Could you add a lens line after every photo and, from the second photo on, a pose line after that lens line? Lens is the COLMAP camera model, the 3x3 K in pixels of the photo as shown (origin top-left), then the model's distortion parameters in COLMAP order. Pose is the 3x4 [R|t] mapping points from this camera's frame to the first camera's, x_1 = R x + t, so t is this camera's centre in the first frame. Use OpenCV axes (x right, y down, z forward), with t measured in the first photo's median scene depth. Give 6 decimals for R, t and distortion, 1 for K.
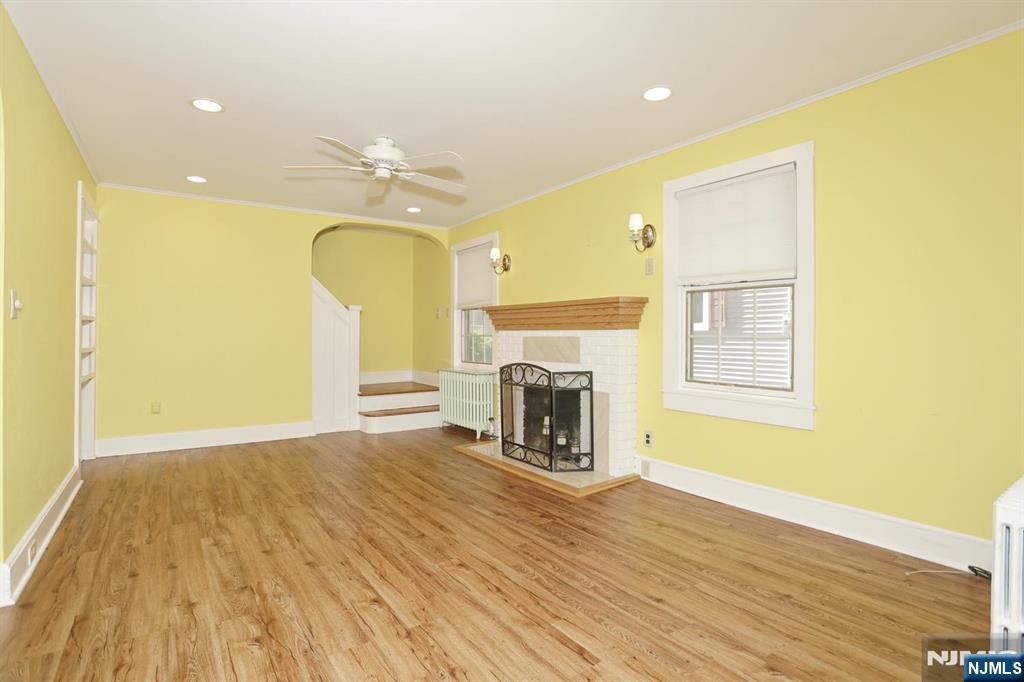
lens RADIAL K [[495.3, 0, 508.6], [0, 495.3, 338.9], [0, 0, 1]] dist [-0.072765, 0.030786]
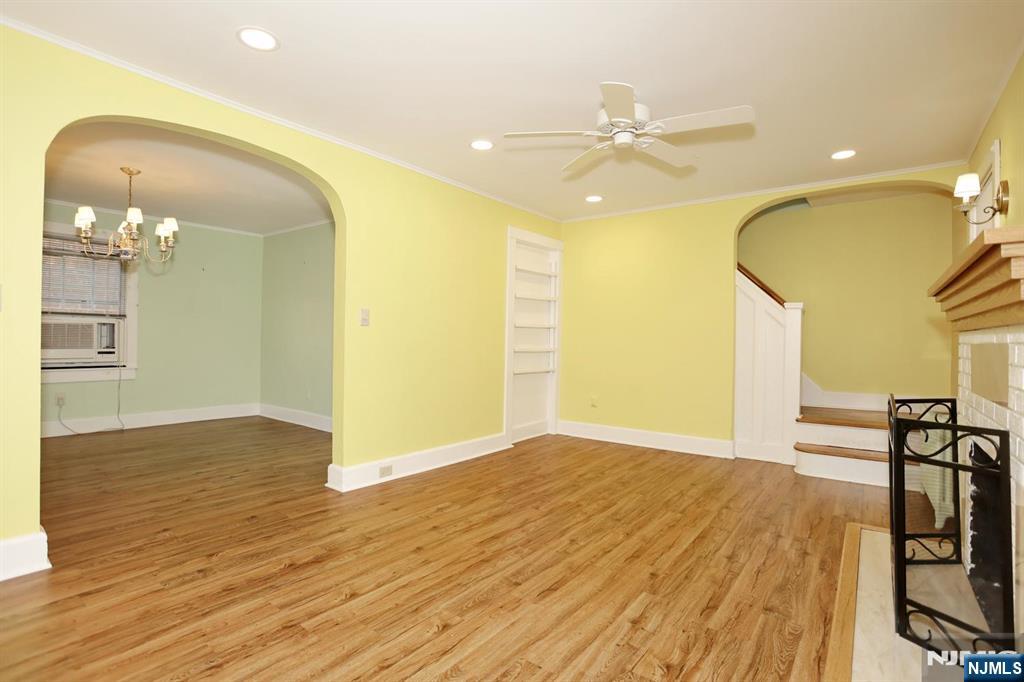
lens RADIAL K [[495.3, 0, 508.6], [0, 495.3, 338.9], [0, 0, 1]] dist [-0.072765, 0.030786]
pose [[0.296471, -0.002031, -0.955040, 0.486539], [-0.016998, 0.999828, -0.007403, 0.004294], [0.954891, 0.018428, 0.296386, 0.616499]]
